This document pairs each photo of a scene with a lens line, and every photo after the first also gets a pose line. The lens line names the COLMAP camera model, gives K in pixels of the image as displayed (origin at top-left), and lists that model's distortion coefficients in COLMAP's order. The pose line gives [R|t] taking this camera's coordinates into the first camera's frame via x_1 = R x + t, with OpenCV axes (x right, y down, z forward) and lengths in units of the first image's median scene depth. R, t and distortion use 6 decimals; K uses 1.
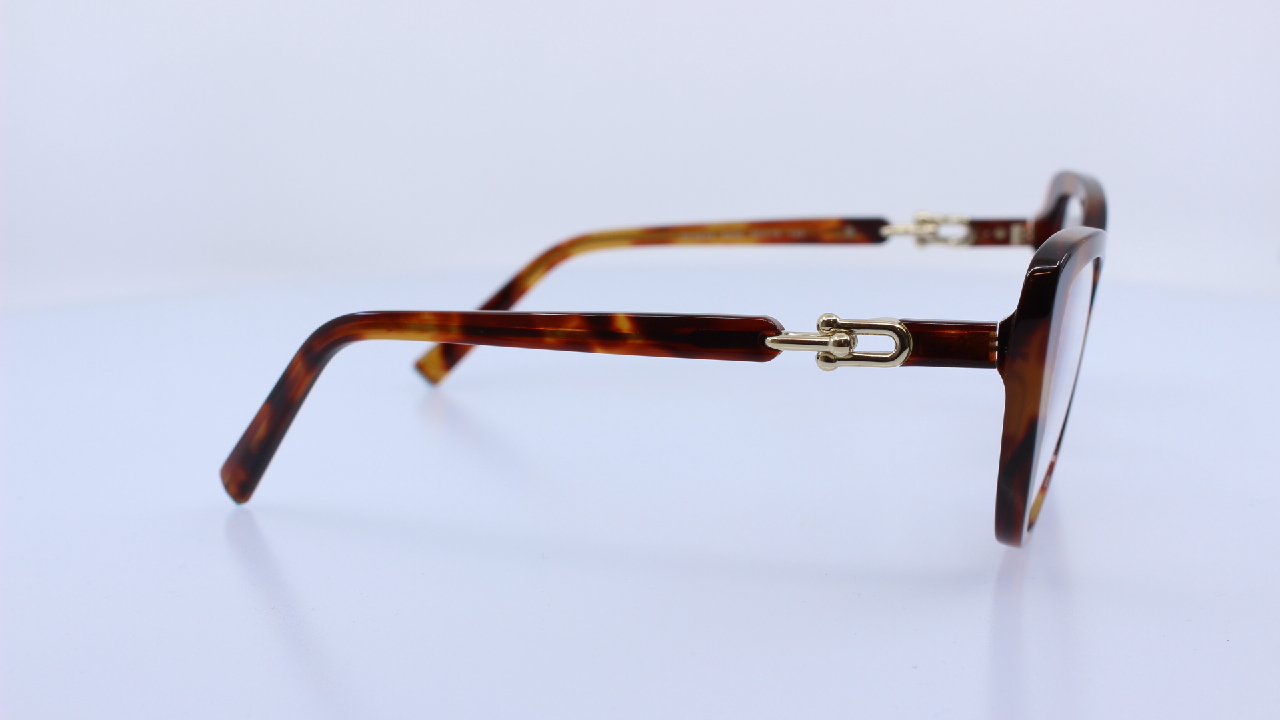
lens RADIAL K [[1704.4, 0, 640.0], [0, 1704.4, 360.0], [0, 0, 1]] dist [-0.098062, 0.031626]
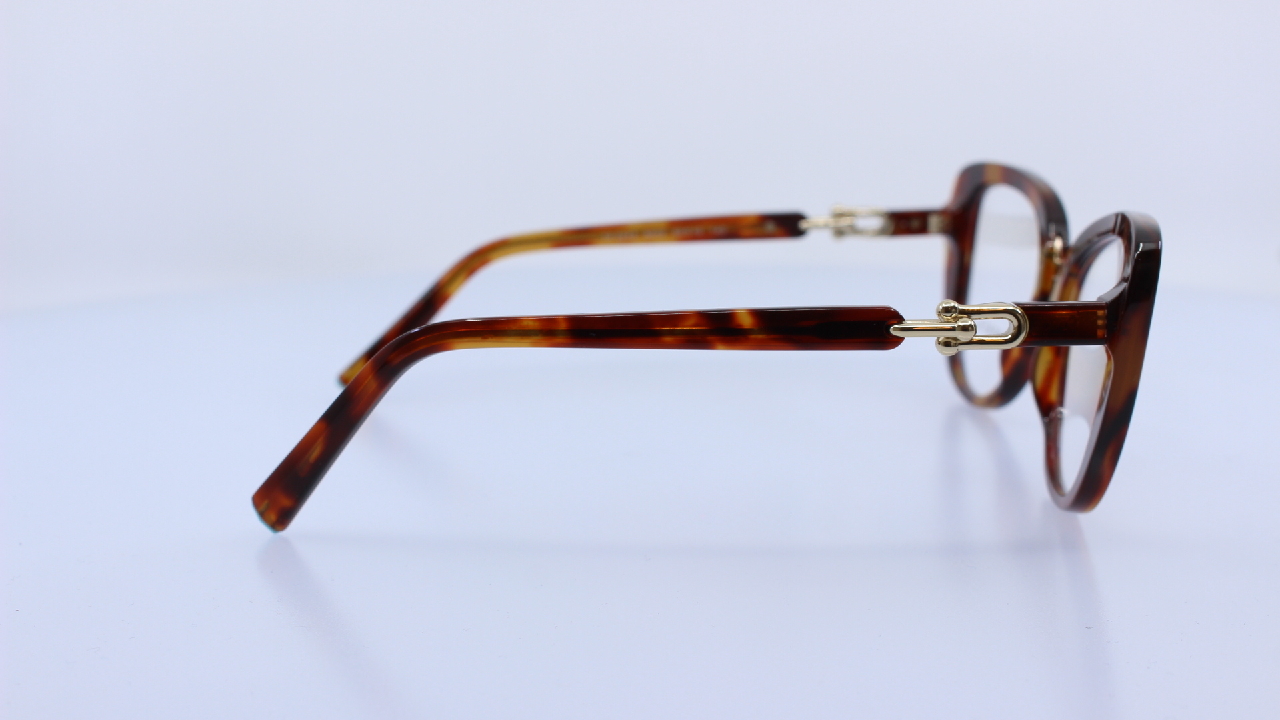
lens RADIAL K [[1704.4, 0, 640.0], [0, 1704.4, 360.0], [0, 0, 1]] dist [-0.098062, 0.031626]
pose [[0.970676, -0.049536, 0.235233, -0.200643], [0.050601, 0.998718, 0.001510, -0.001373], [-0.235006, 0.010437, 0.971938, 0.030877]]
